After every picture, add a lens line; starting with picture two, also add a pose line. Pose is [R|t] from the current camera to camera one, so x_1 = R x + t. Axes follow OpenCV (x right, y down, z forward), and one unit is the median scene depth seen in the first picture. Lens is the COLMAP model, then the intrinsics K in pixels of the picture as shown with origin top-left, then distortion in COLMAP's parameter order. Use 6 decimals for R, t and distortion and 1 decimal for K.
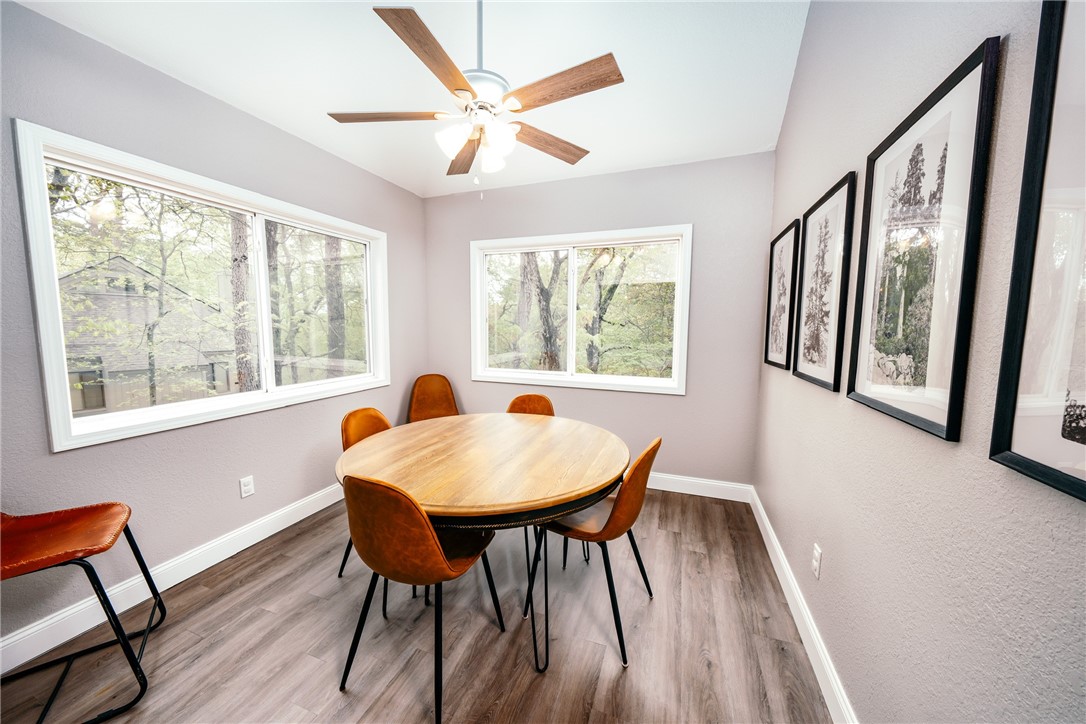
lens RADIAL K [[375.2, 0, 542.8], [0, 375.2, 359.7], [0, 0, 1]] dist [-0.003394, -0.000080]
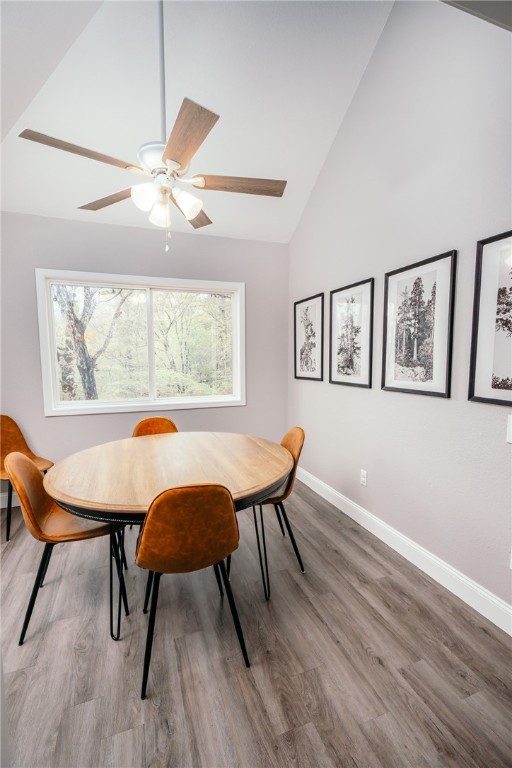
lens RADIAL K [[337.7, 0, 254.6], [0, 337.7, 385.3], [0, 0, 1]] dist [0.005501, 0.000316]
pose [[0.765479, -0.067792, 0.639880, -0.745277], [0.069853, 0.997313, 0.022096, -0.009834], [-0.639658, 0.027783, 0.768157, 0.021348]]
